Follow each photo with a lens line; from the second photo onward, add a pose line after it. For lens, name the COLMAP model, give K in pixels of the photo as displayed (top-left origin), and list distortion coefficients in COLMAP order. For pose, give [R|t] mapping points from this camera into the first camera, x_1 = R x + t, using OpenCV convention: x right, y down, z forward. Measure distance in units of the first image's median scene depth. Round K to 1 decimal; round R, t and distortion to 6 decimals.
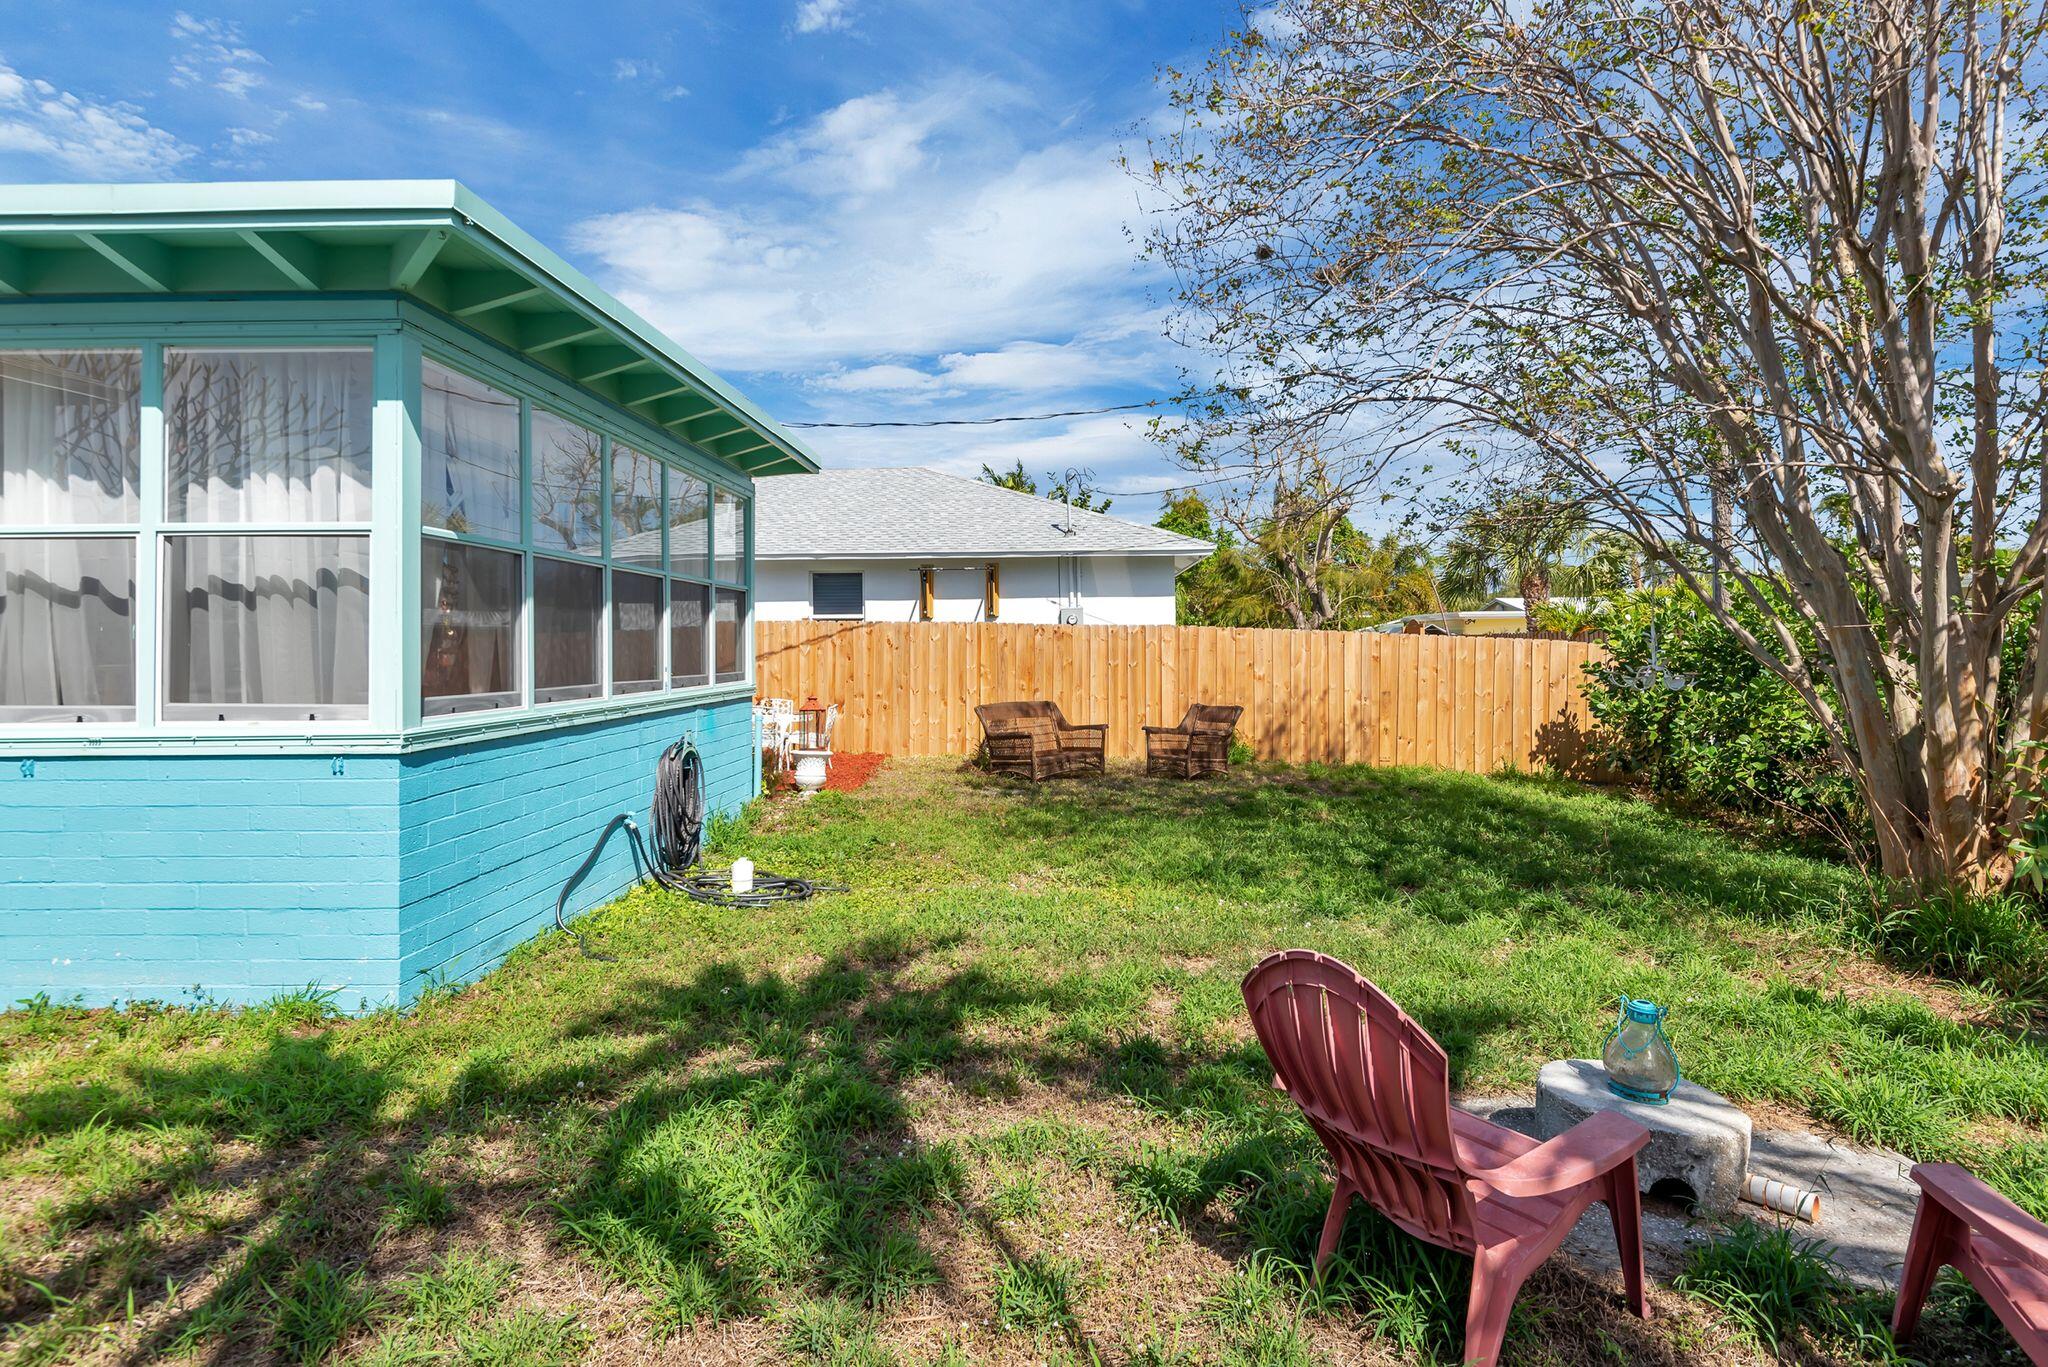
lens RADIAL K [[1087.1, 0, 1025.1], [0, 1087.1, 648.1], [0, 0, 1]] dist [-0.000259, 0.000243]
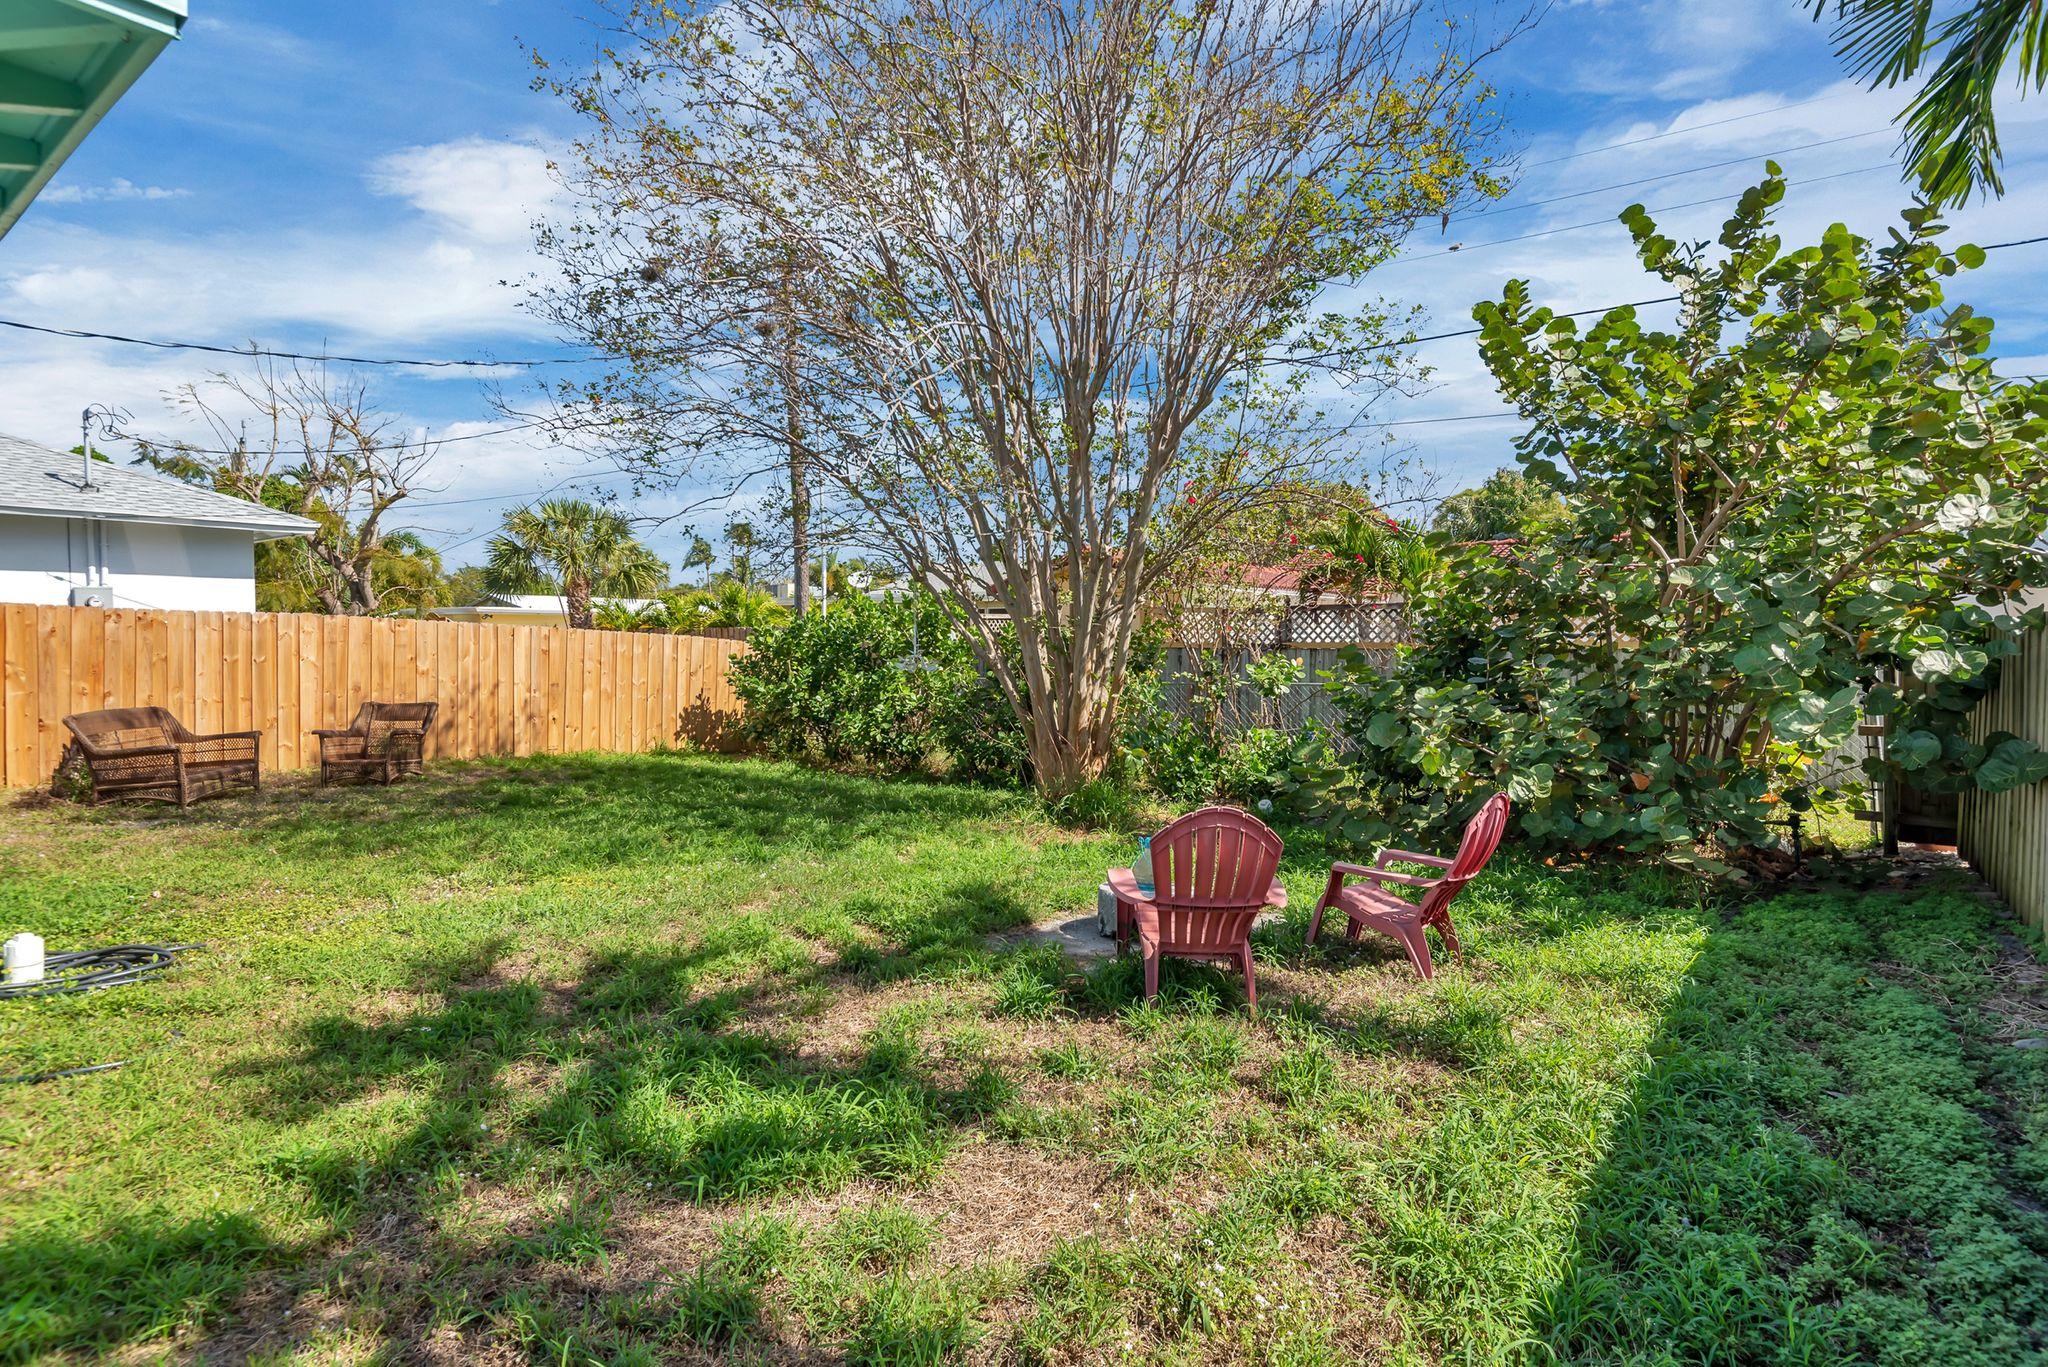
lens RADIAL K [[1087.1, 0, 1025.1], [0, 1087.1, 648.1], [0, 0, 1]] dist [-0.000259, 0.000243]
pose [[0.554063, 0.001076, 0.832474, -0.297878], [-0.004882, 0.999986, 0.001956, 0.001700], [-0.832460, -0.005148, 0.554061, 0.043680]]
